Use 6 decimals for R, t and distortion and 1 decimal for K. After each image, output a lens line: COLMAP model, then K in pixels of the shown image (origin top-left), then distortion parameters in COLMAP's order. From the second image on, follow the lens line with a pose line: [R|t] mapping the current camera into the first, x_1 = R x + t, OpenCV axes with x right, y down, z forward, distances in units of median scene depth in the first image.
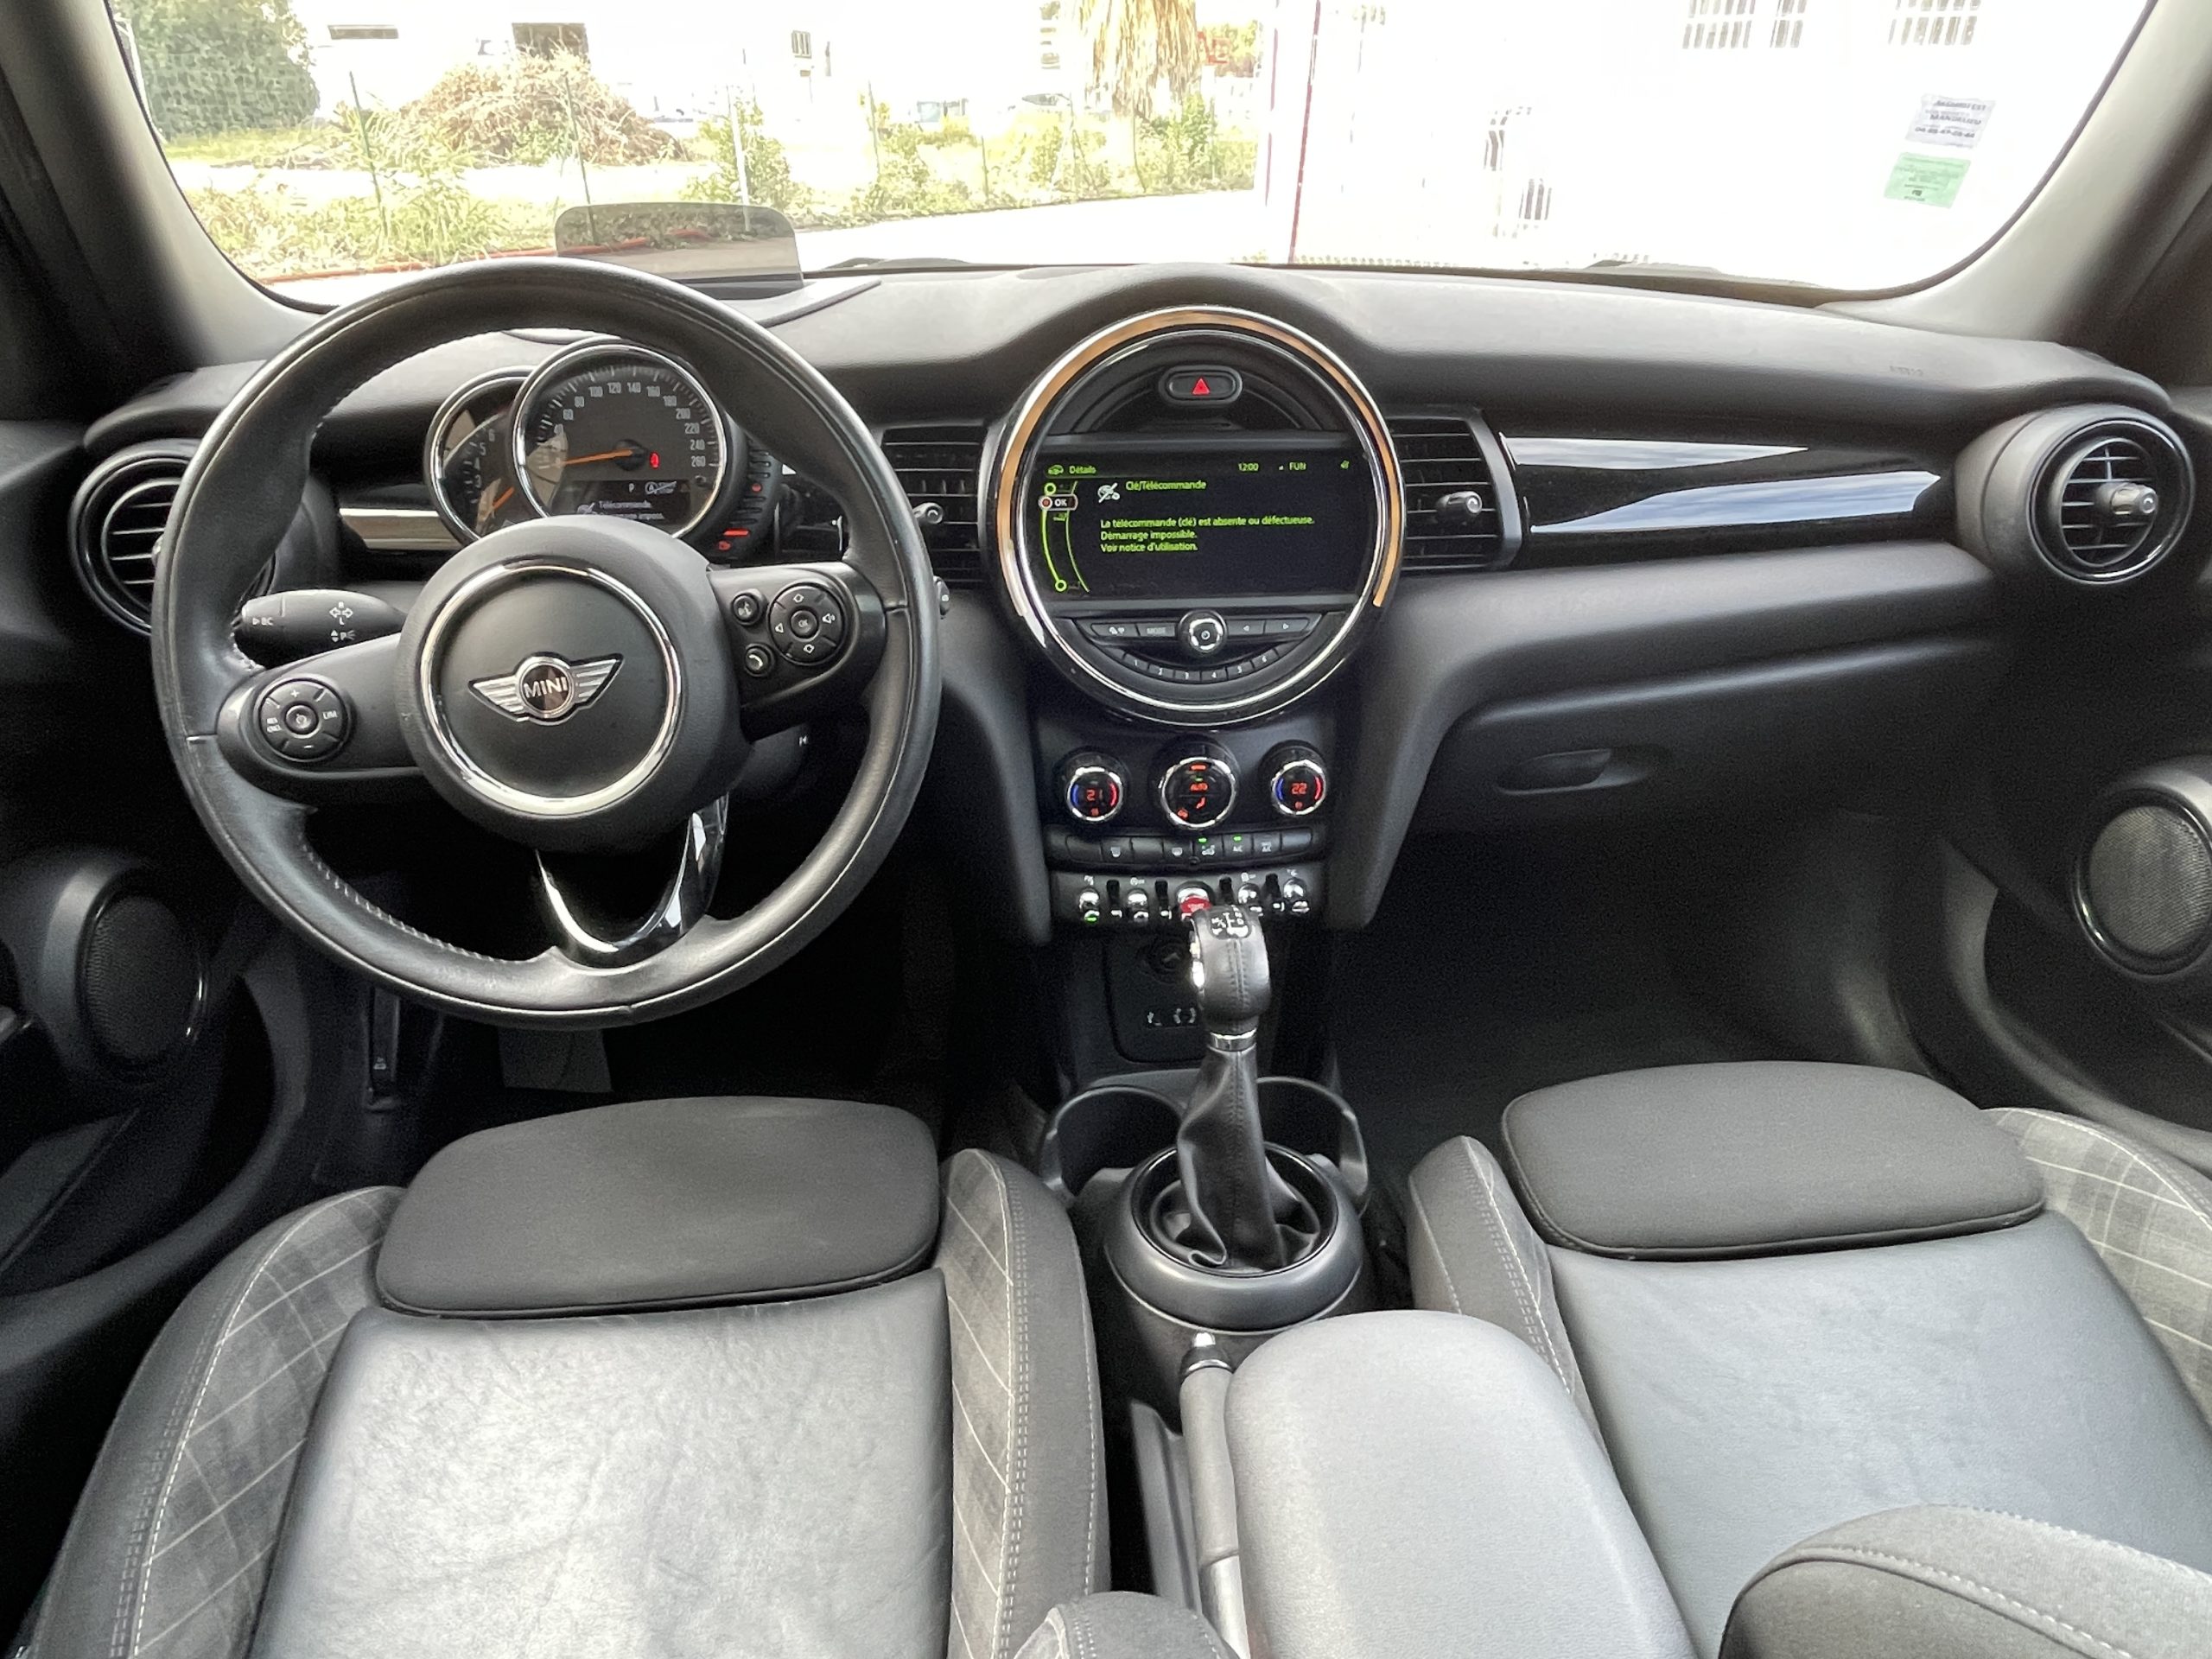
lens RADIAL K [[1359.9, 0, 1135.5], [0, 1359.9, 826.9], [0, 0, 1]] dist [0.002826, -0.004811]
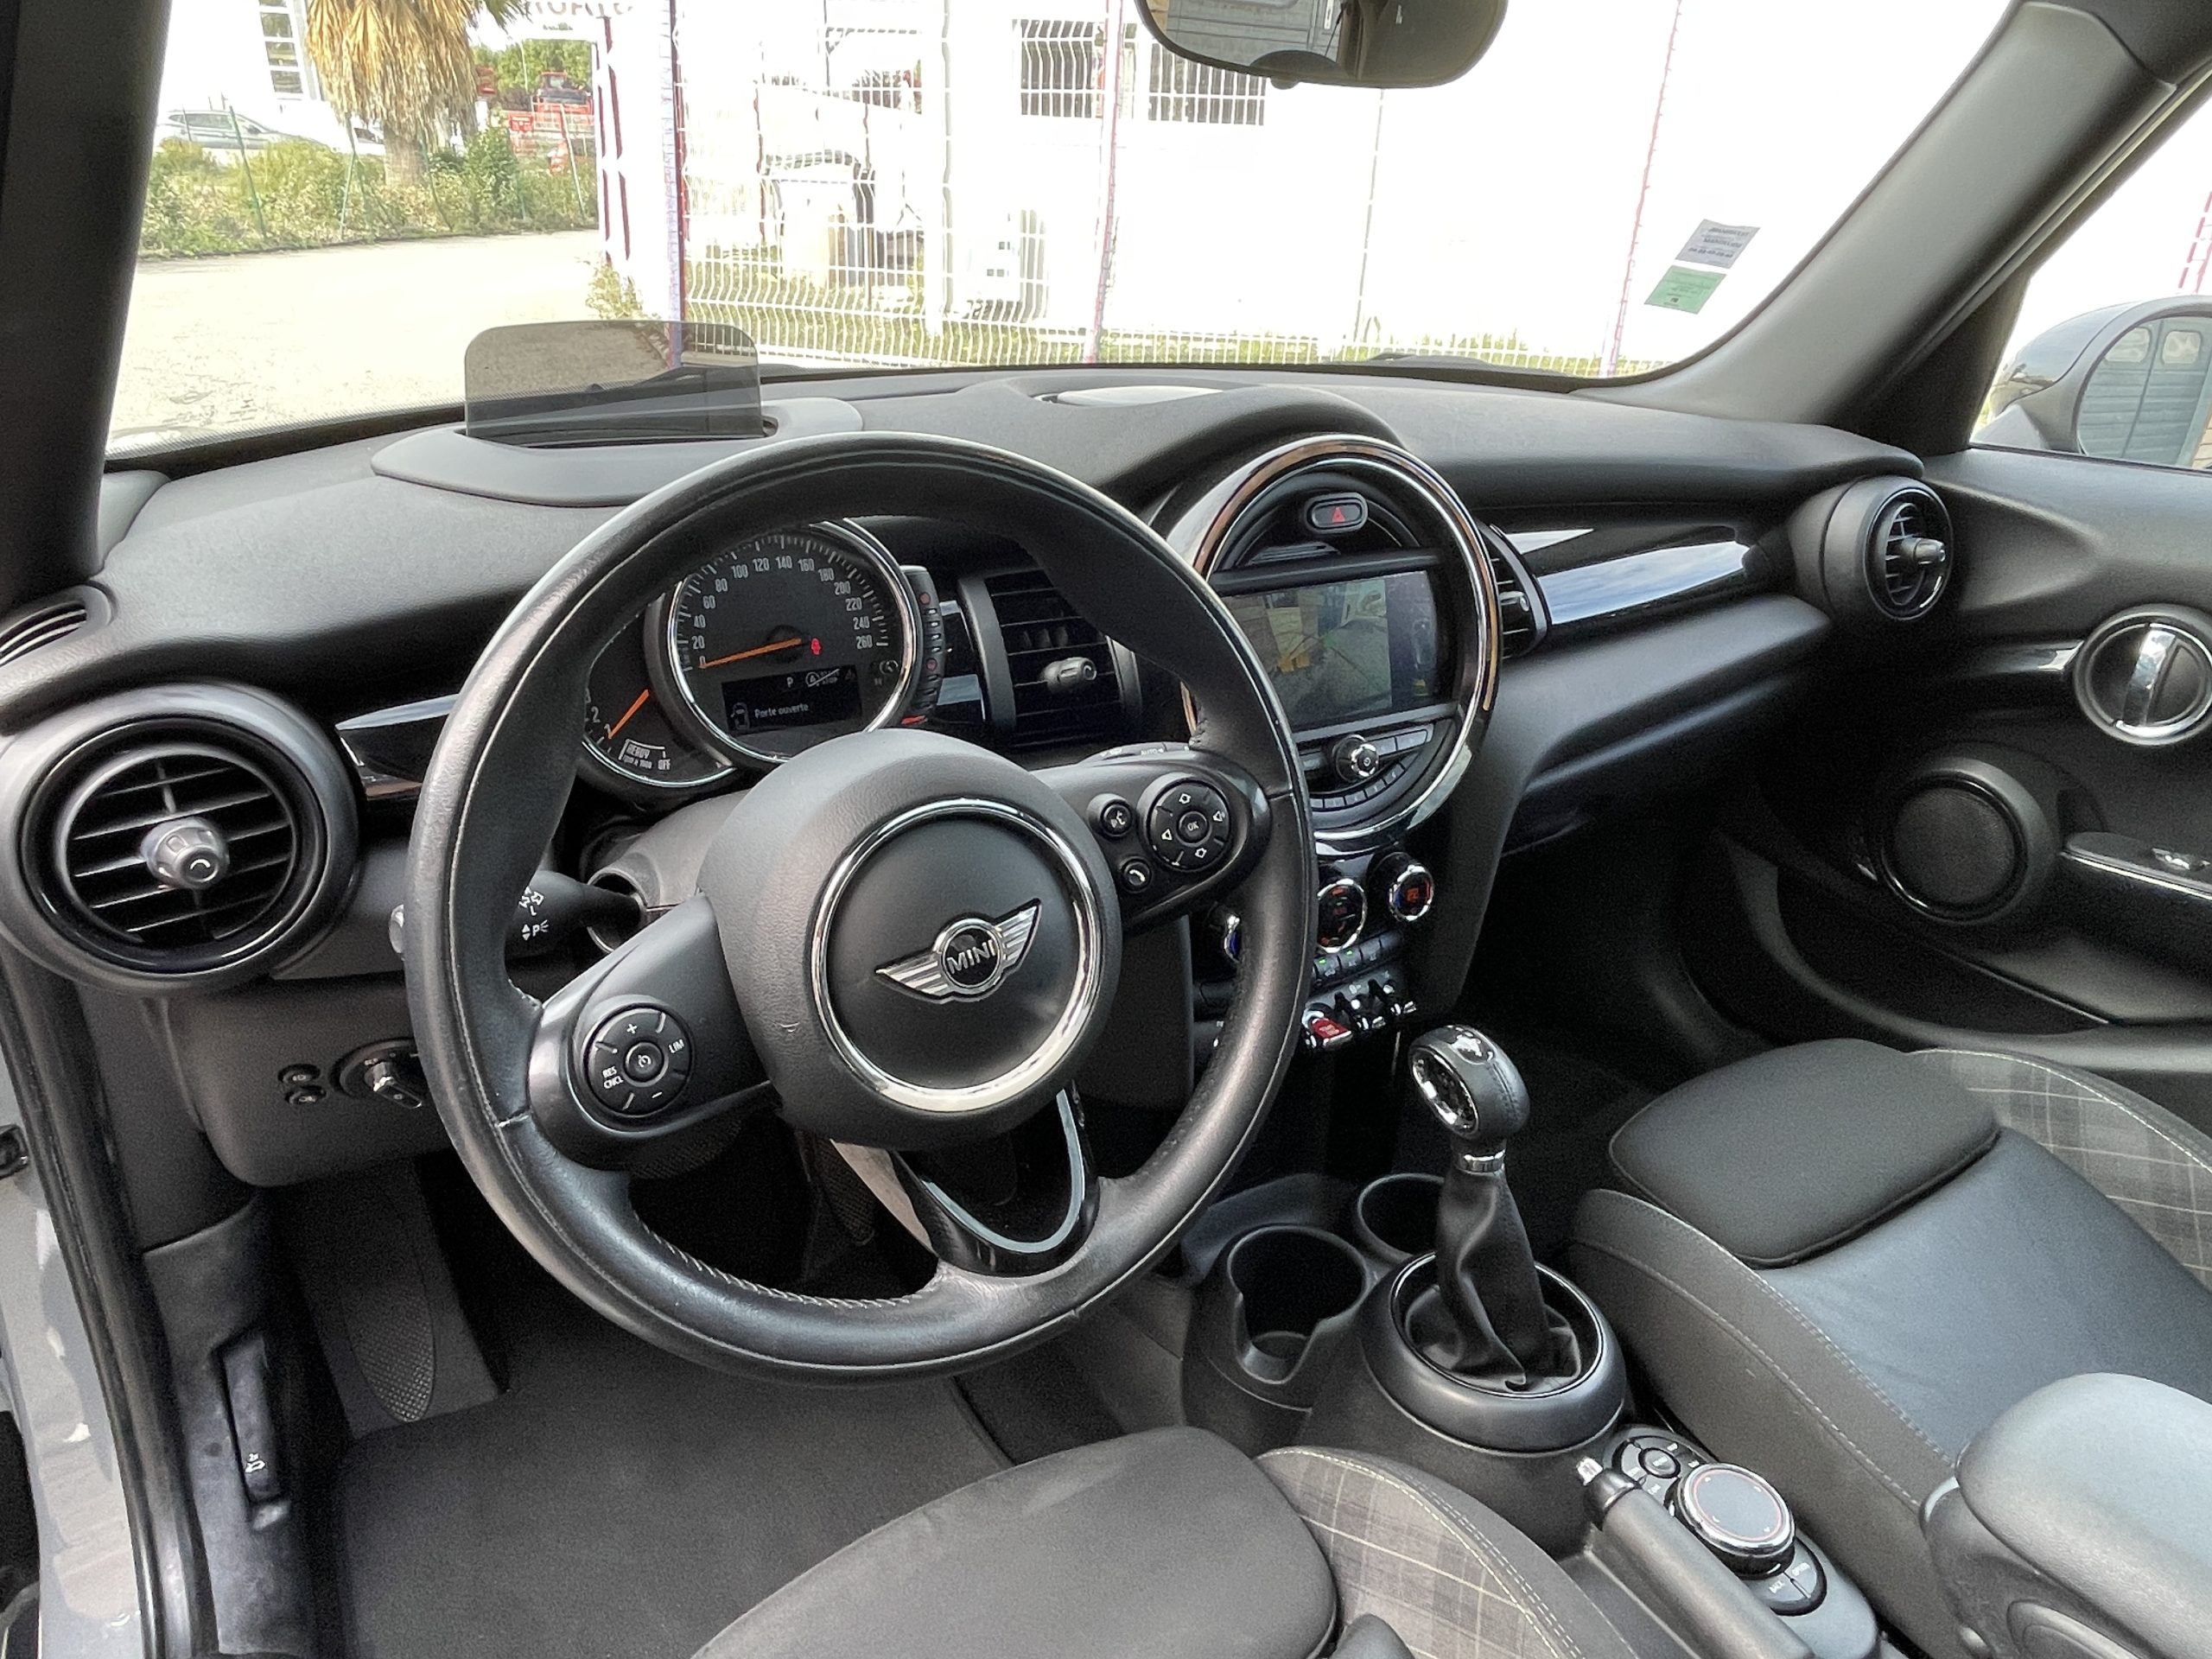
lens RADIAL K [[1359.9, 0, 1135.5], [0, 1359.9, 826.9], [0, 0, 1]] dist [0.002826, -0.004811]
pose [[0.905384, -0.154159, 0.395619, -0.482066], [0.165110, 0.986254, 0.006451, -0.123647], [-0.391175, 0.059480, 0.918392, 0.154814]]
